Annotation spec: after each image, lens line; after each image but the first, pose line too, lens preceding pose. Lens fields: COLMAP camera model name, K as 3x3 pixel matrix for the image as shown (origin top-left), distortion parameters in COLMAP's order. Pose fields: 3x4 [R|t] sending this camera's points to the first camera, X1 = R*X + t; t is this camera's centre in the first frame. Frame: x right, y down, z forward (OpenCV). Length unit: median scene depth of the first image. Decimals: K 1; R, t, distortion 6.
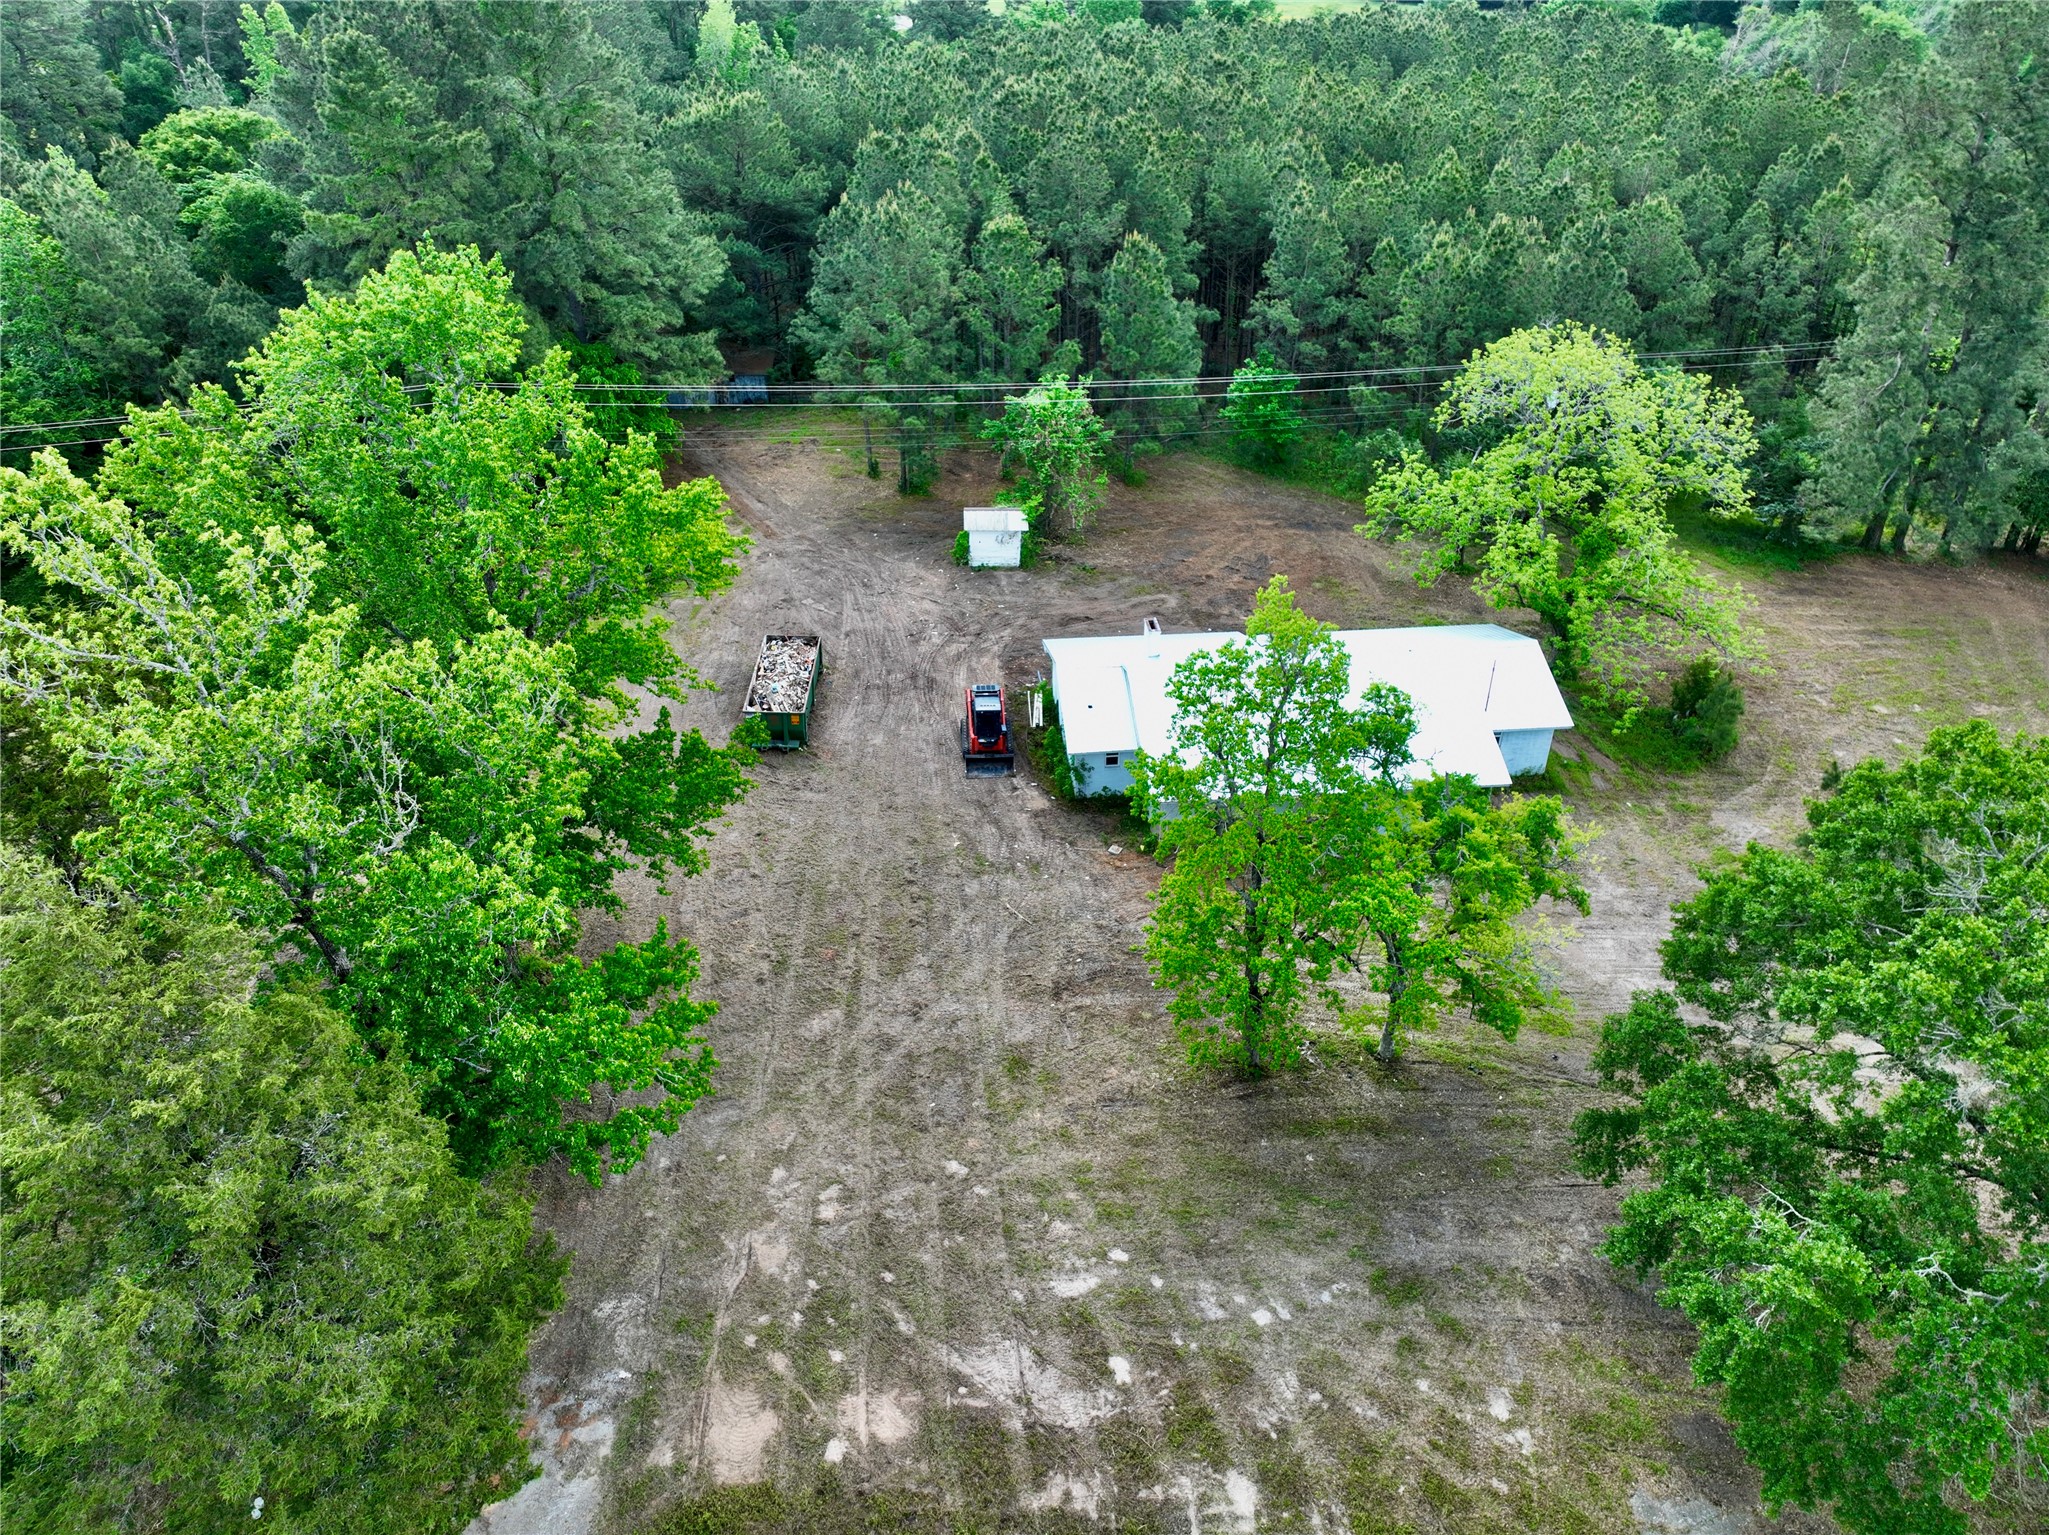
lens RADIAL K [[1443.3, 0, 1023.4], [0, 1443.3, 768.0], [0, 0, 1]] dist [-0.004637, 0.023941]
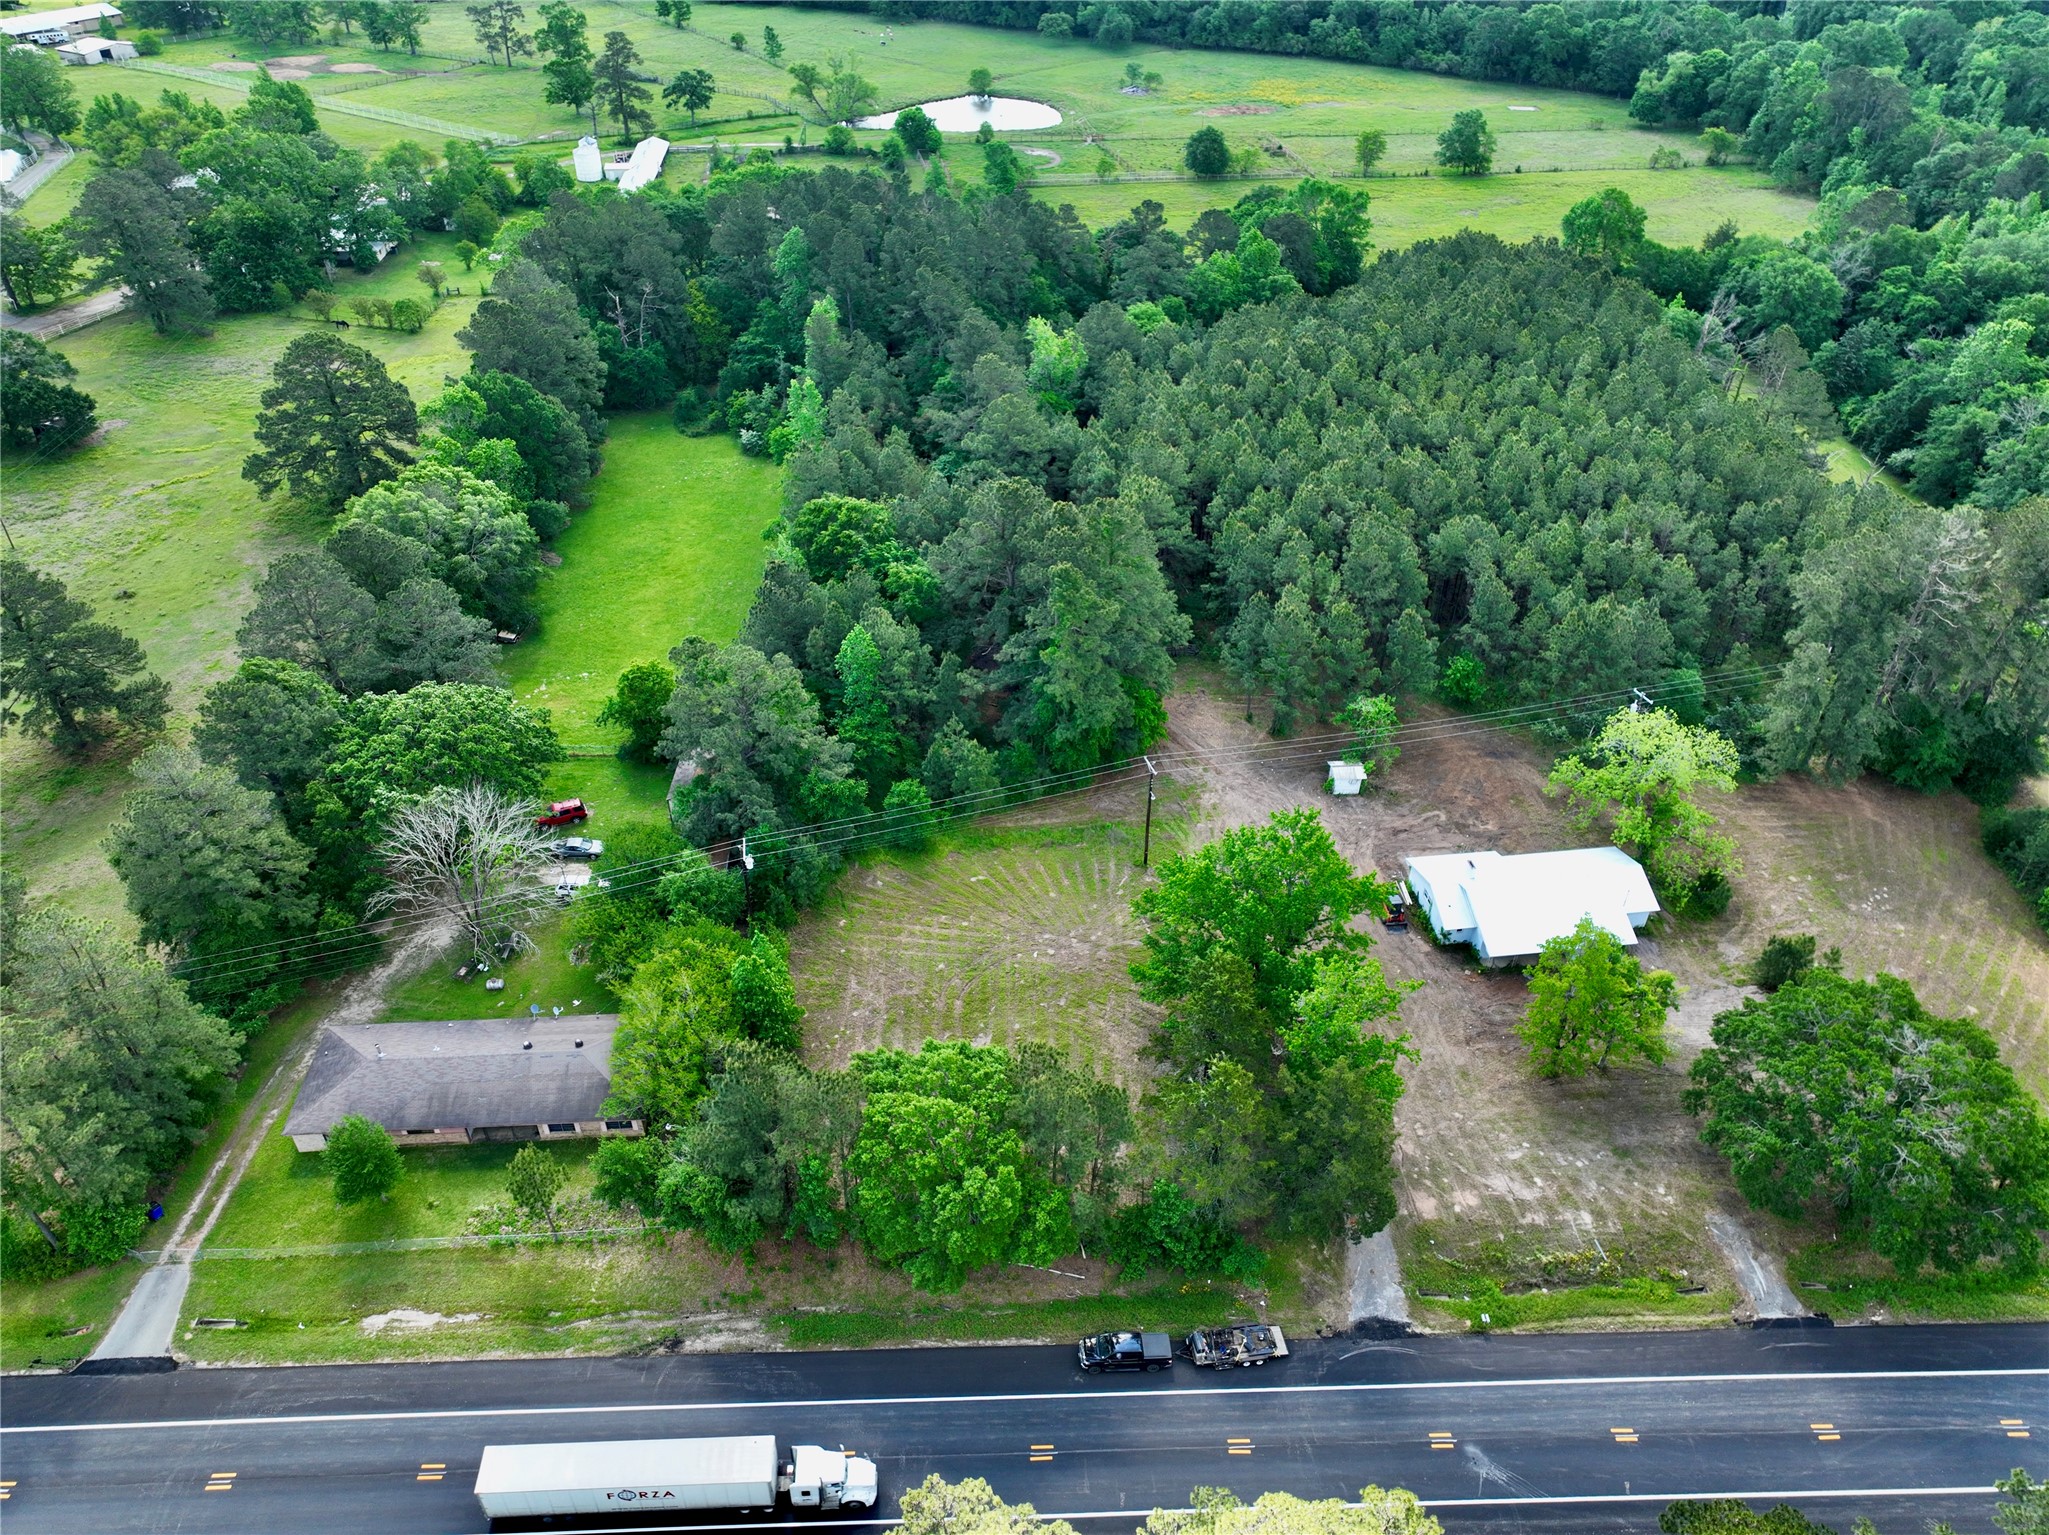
lens RADIAL K [[1443.3, 0, 1023.4], [0, 1443.3, 768.0], [0, 0, 1]] dist [-0.004637, 0.023941]
pose [[0.999027, -0.018996, 0.039793, -0.995447], [0.015880, 0.996888, 0.077213, -0.624199], [-0.041136, -0.076506, 0.996220, -1.701146]]
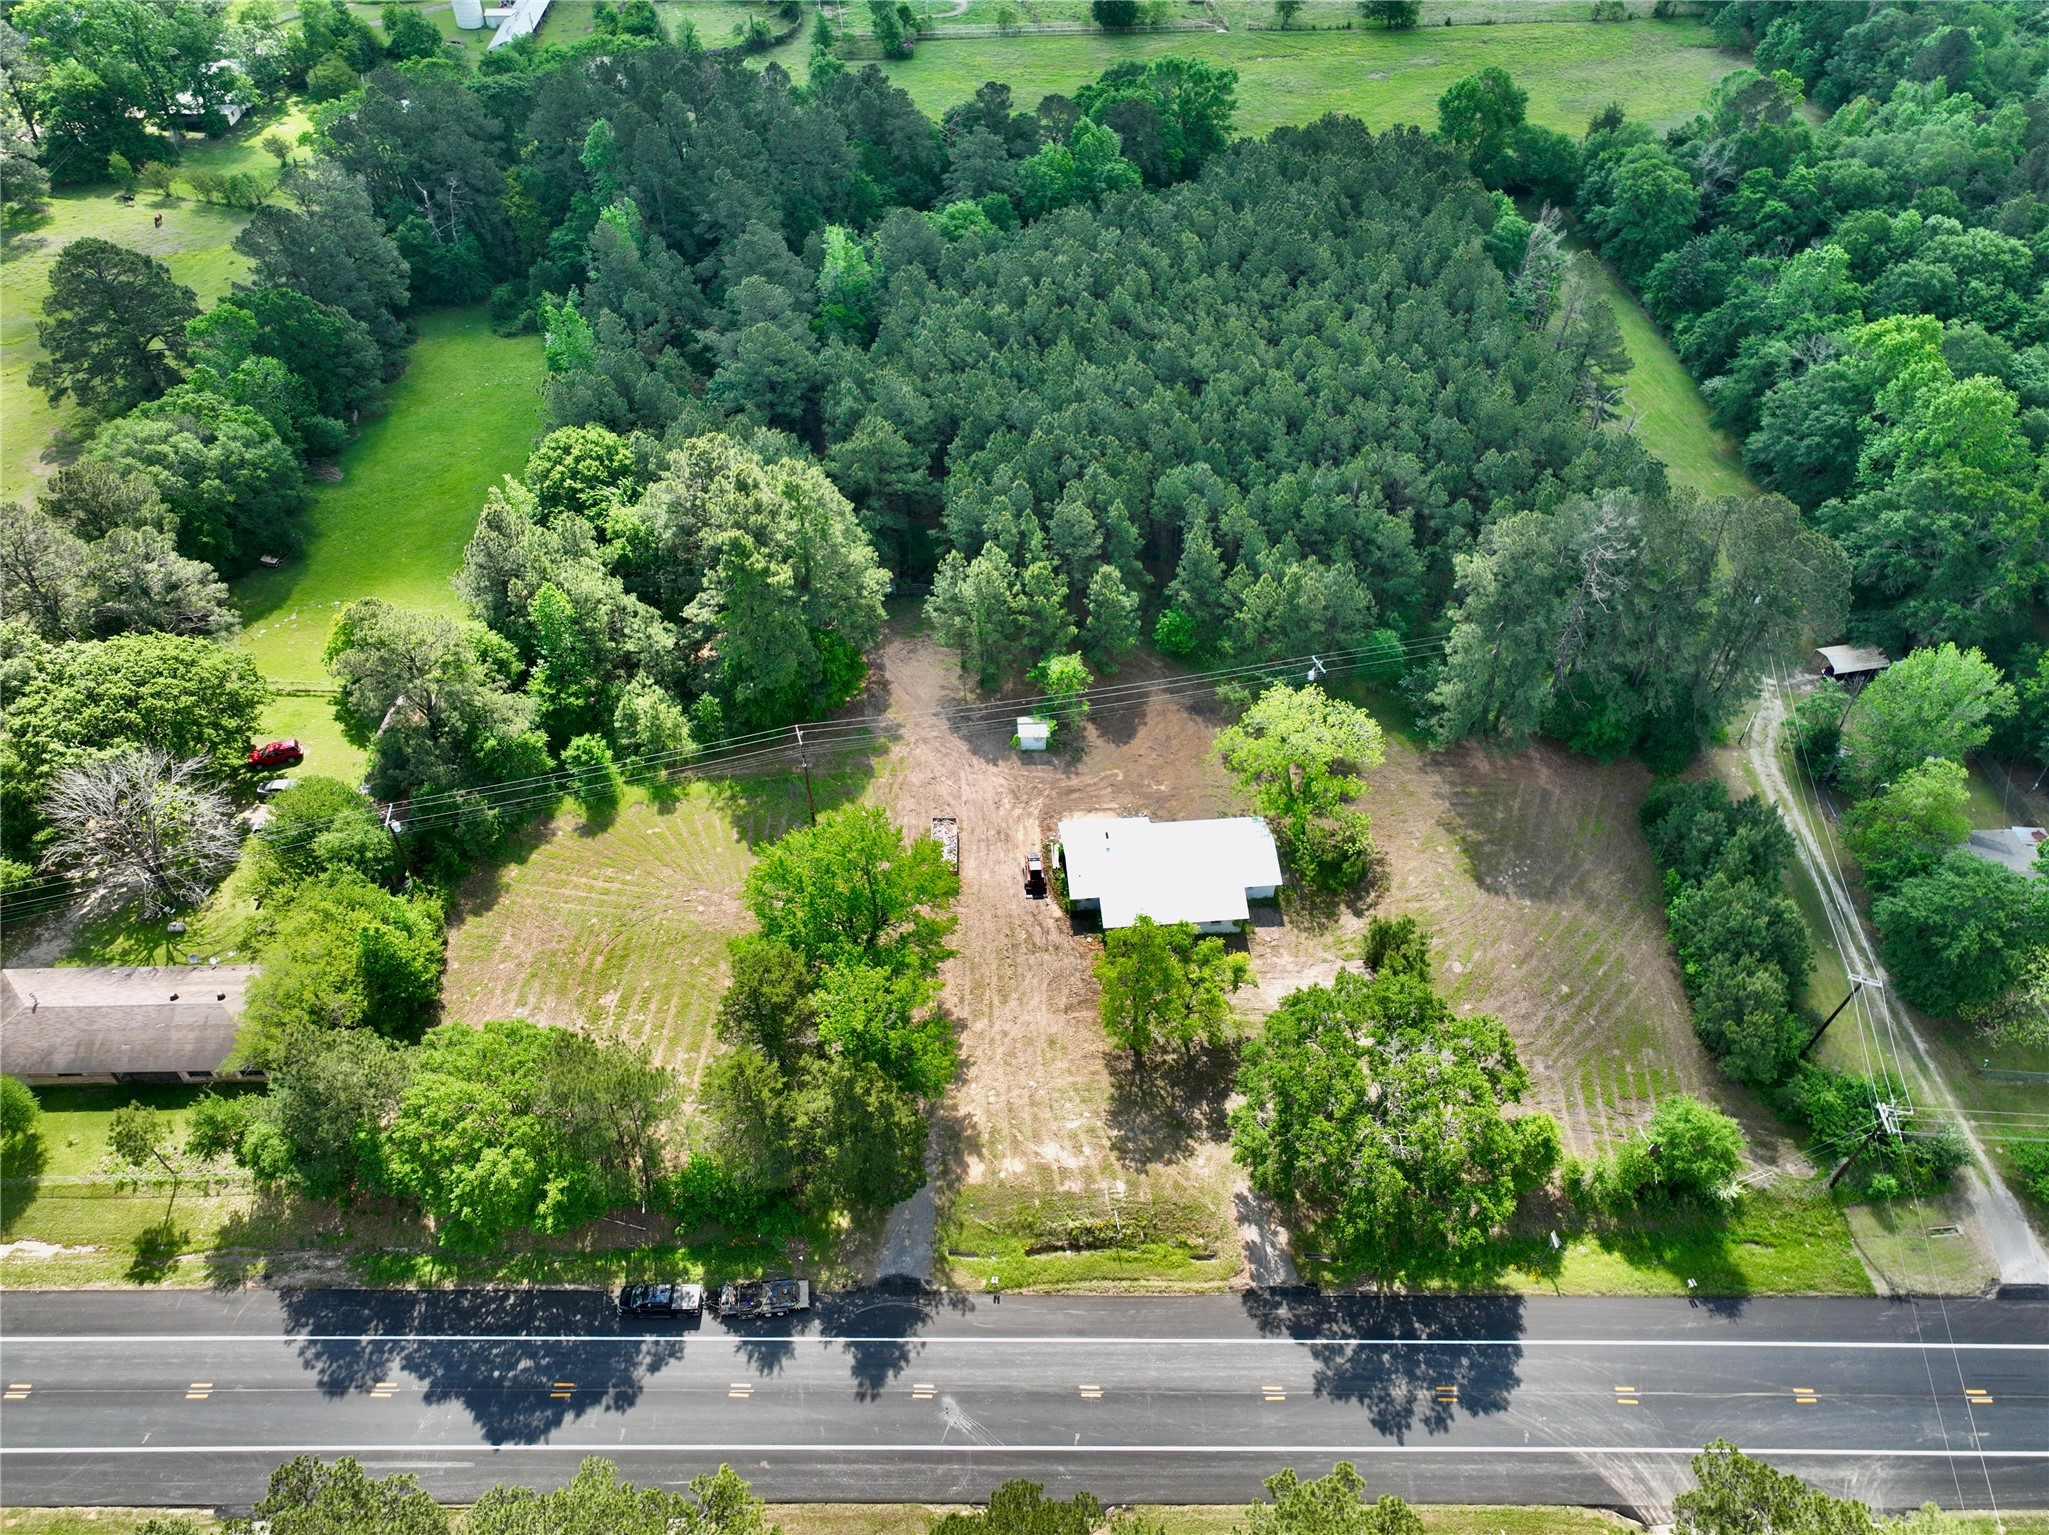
lens RADIAL K [[1443.3, 0, 1023.4], [0, 1443.3, 768.0], [0, 0, 1]] dist [-0.004637, 0.023941]
pose [[0.999960, 0.002440, 0.008556, -0.094988], [-0.004121, 0.979301, 0.202365, -0.981660], [-0.007885, -0.202393, 0.979273, -1.816759]]
